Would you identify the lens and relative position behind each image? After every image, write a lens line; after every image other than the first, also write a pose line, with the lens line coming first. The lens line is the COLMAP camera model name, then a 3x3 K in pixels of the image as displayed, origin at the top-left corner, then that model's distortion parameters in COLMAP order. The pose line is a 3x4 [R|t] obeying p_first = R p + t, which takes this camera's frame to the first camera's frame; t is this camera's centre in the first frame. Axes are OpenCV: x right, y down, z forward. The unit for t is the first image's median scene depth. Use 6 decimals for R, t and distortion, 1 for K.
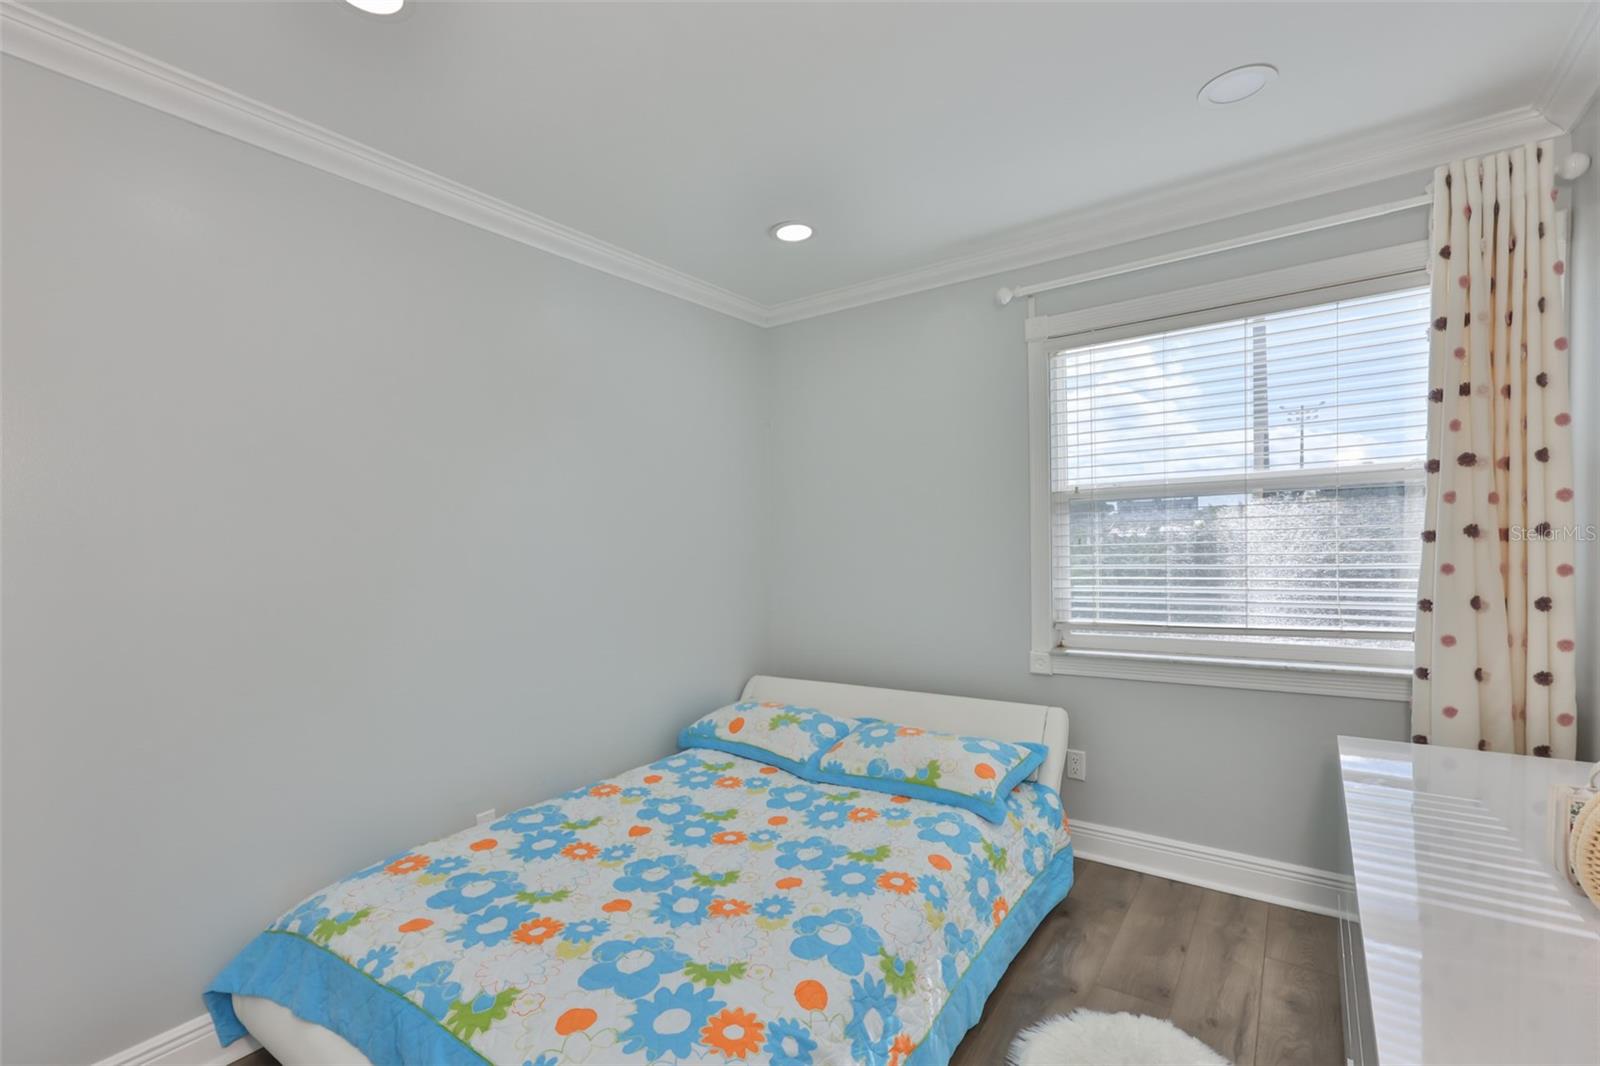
lens RADIAL K [[688.5, 0, 764.4], [0, 688.5, 571.1], [0, 0, 1]] dist [-0.002502, -0.000138]
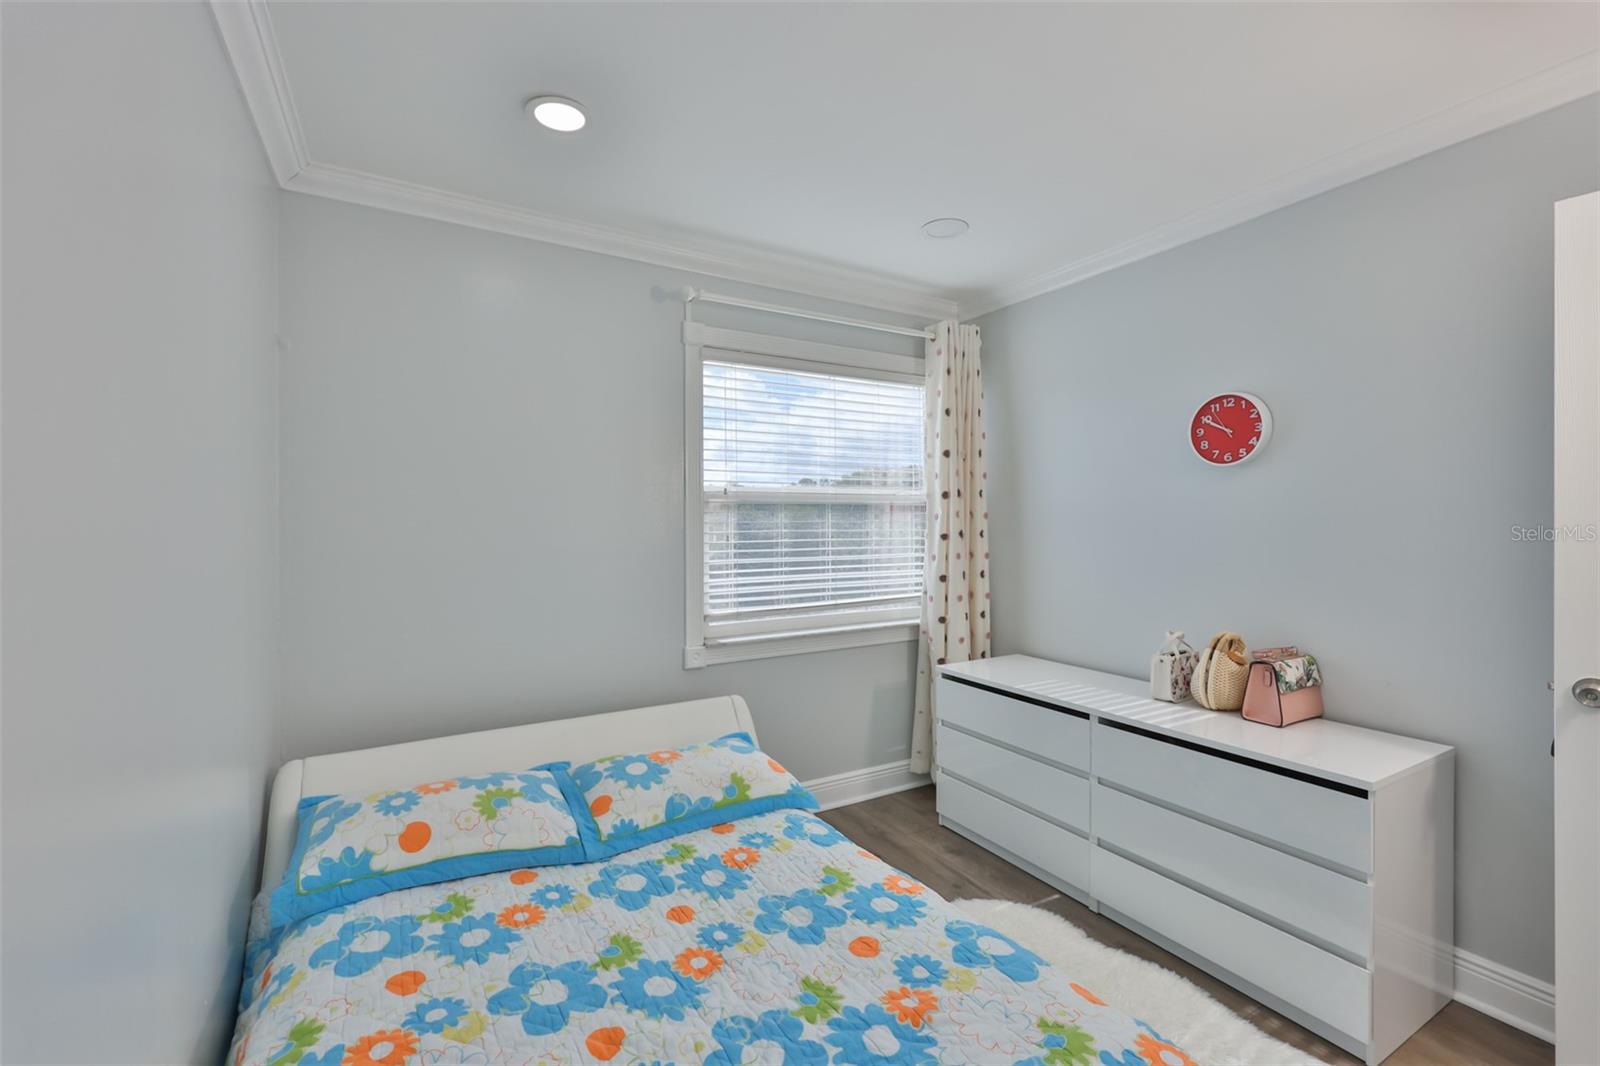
lens RADIAL K [[687.2, 0, 791.0], [0, 687.2, 531.5], [0, 0, 1]] dist [0.008023, -0.001321]
pose [[0.400259, 0.018313, 0.916219, -0.549821], [0.032212, 0.998901, -0.034038, -0.015229], [-0.915836, 0.043137, 0.399230, 0.519840]]
